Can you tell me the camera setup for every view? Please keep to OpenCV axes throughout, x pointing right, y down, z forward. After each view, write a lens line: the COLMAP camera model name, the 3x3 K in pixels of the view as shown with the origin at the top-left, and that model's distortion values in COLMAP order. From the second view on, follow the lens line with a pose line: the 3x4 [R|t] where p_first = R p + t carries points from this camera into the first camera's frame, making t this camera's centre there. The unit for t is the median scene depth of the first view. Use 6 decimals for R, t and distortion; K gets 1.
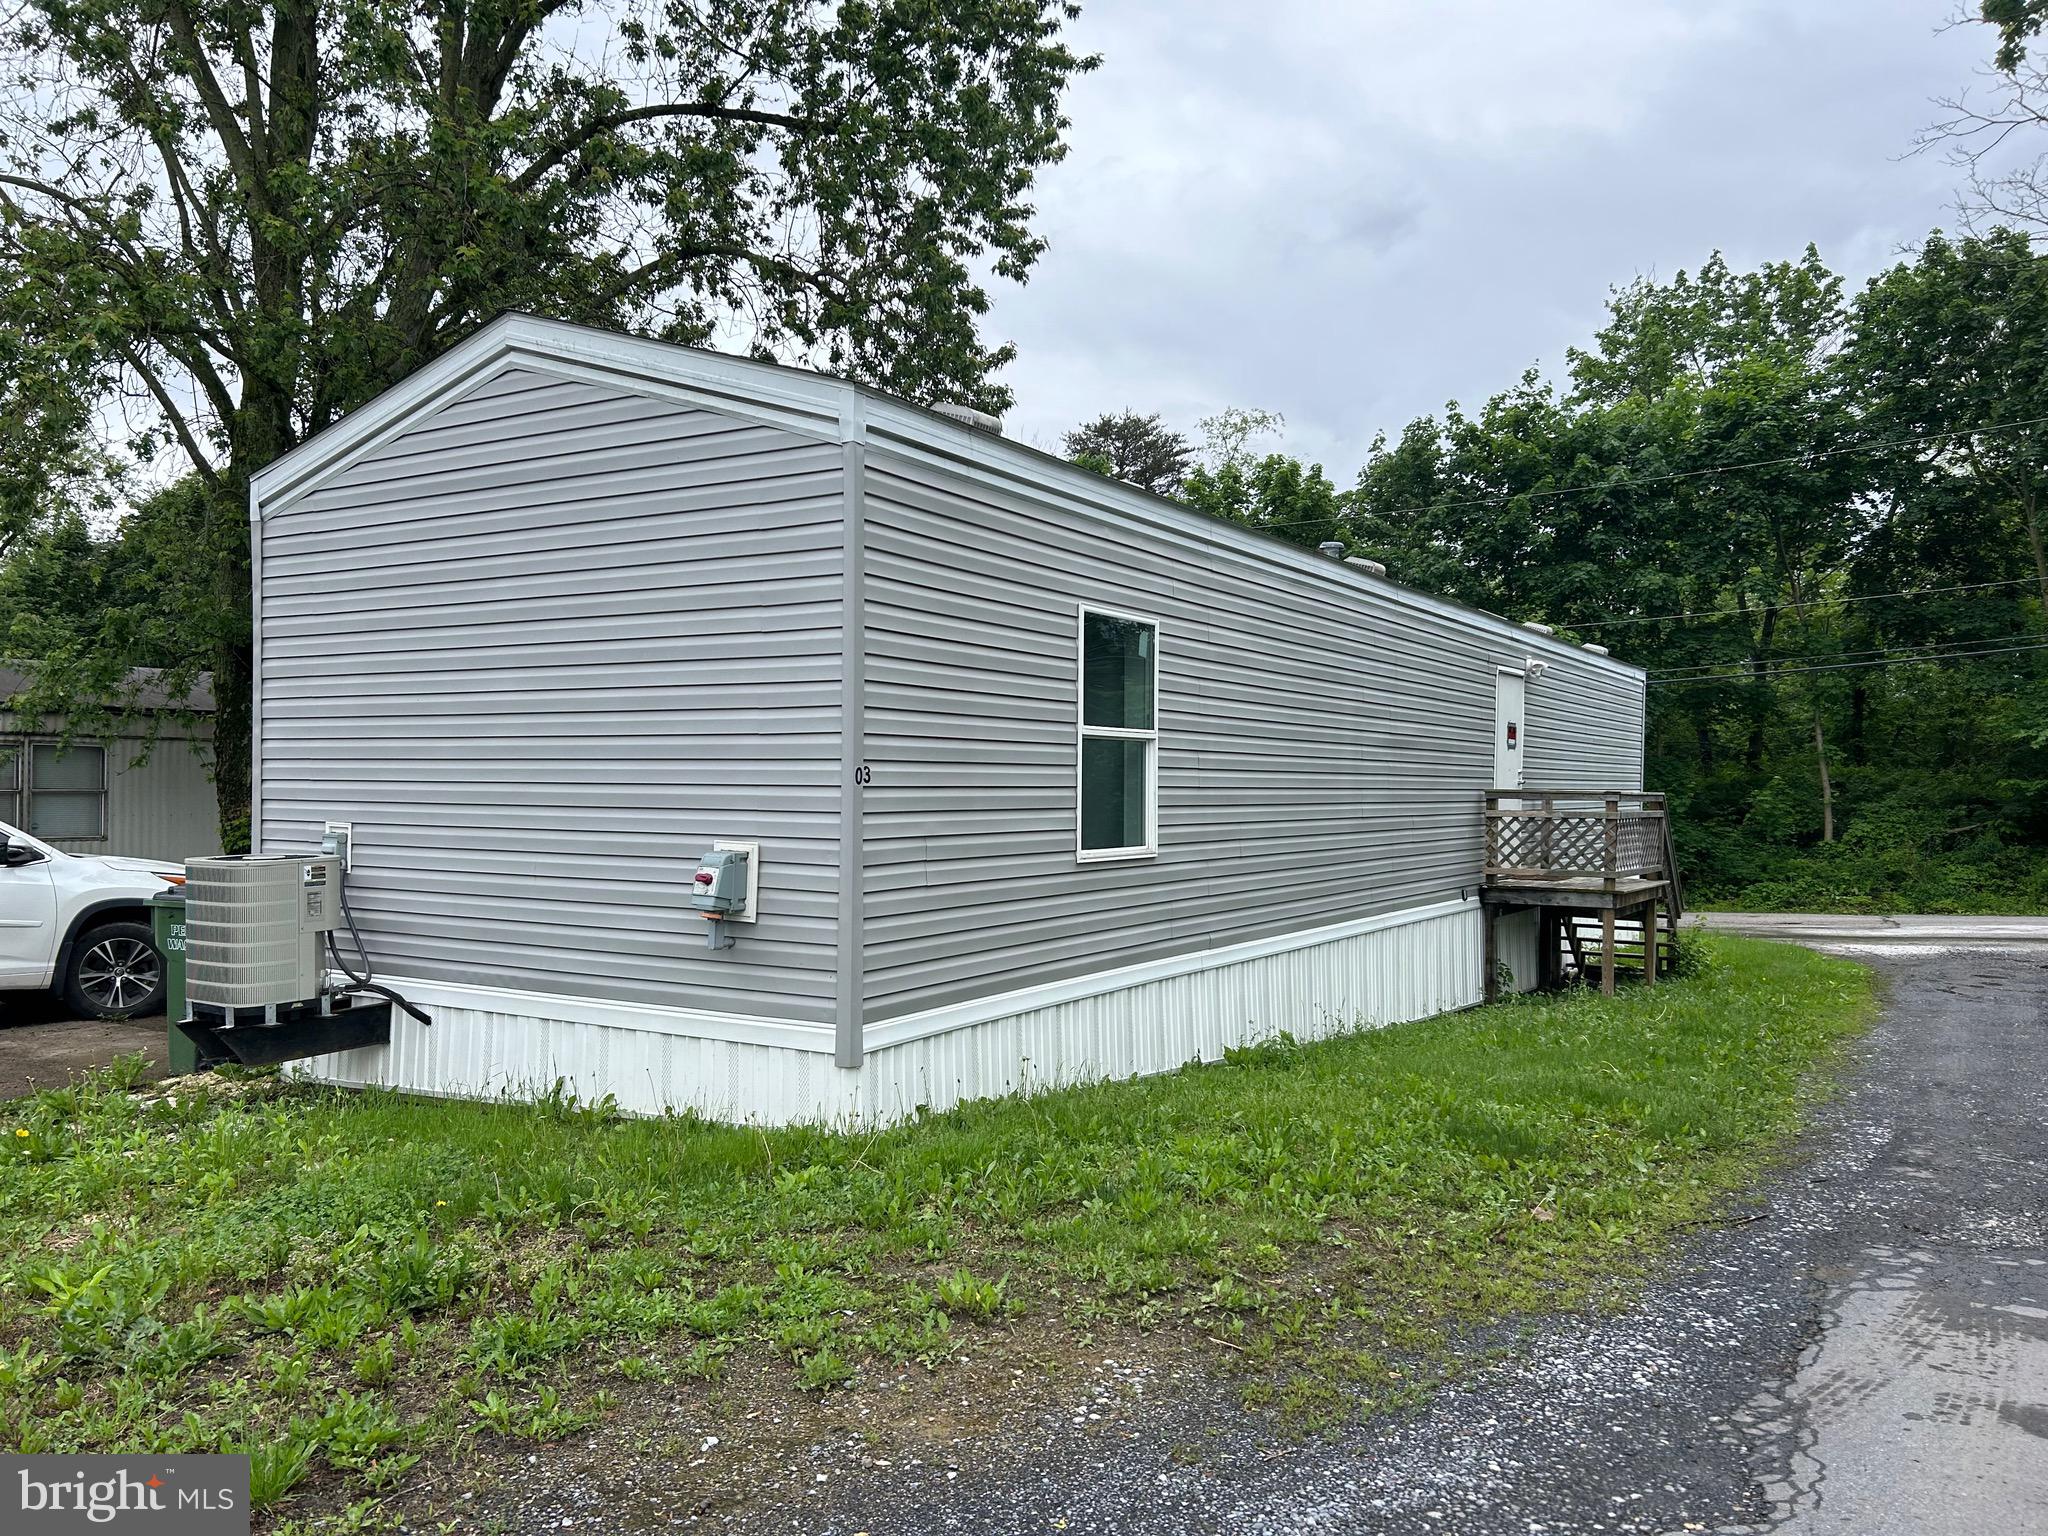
lens RADIAL K [[1461.7, 0, 1035.6], [0, 1461.7, 791.5], [0, 0, 1]] dist [0.070116, -0.109907]
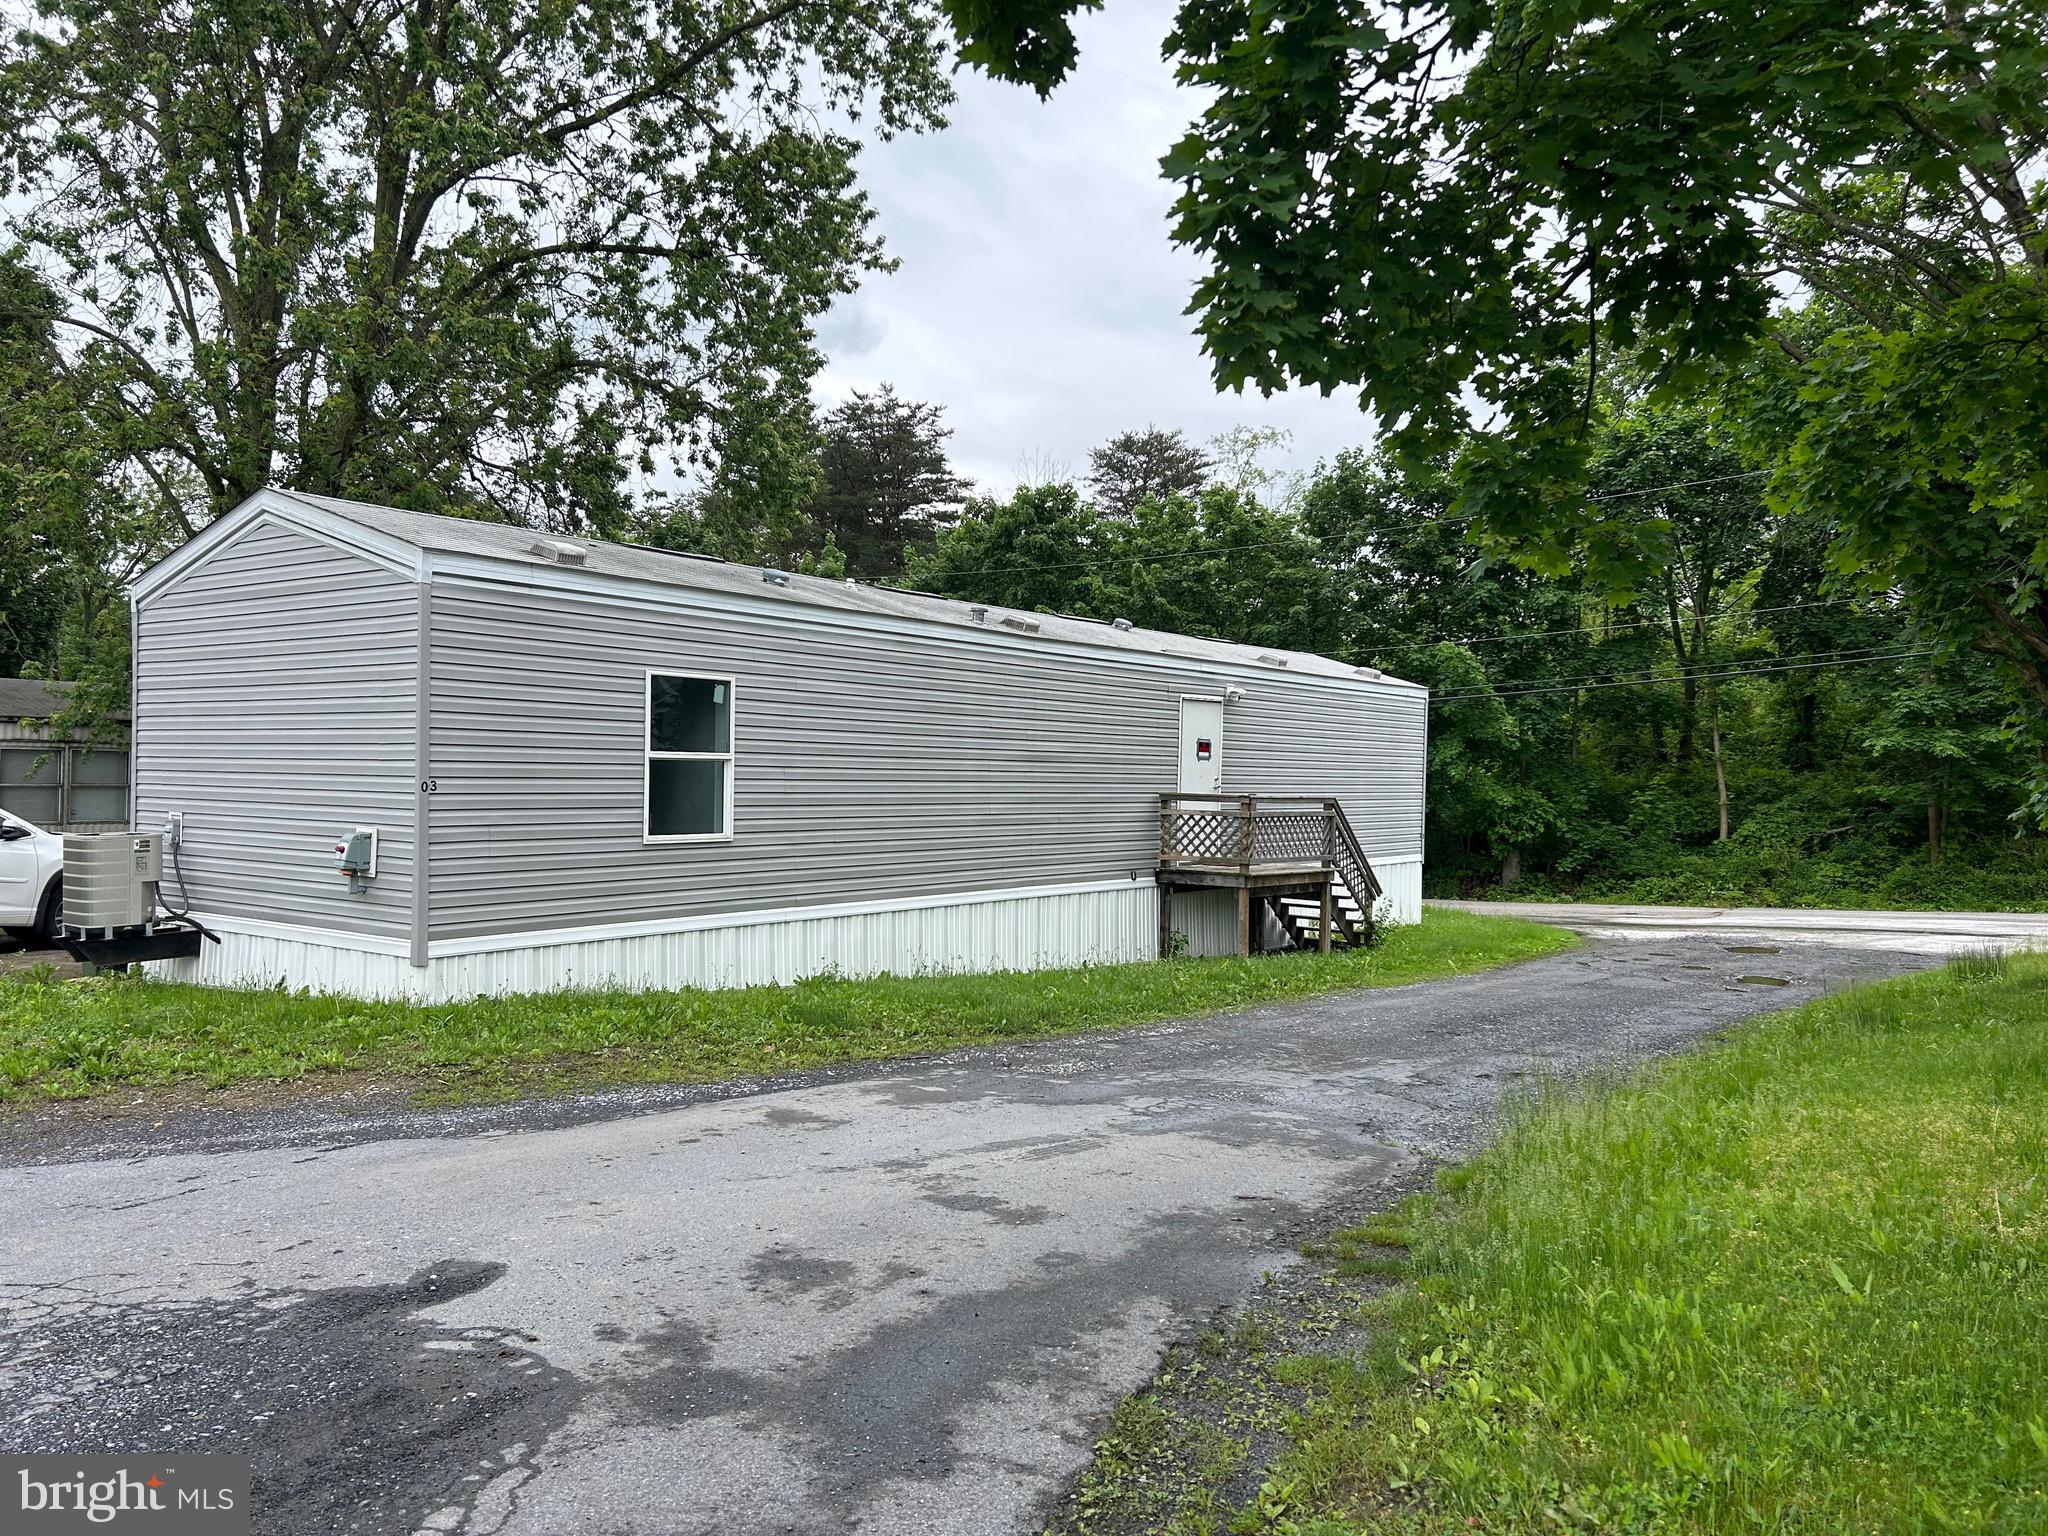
lens RADIAL K [[1438.6, 0, 1016.4], [0, 1438.6, 772.1], [0, 0, 1]] dist [0.068511, -0.096673]
pose [[0.996767, 0.006495, -0.080079, 0.390168], [-0.007195, 0.999938, -0.008463, -0.010636], [0.080019, 0.009012, 0.996753, -0.325997]]
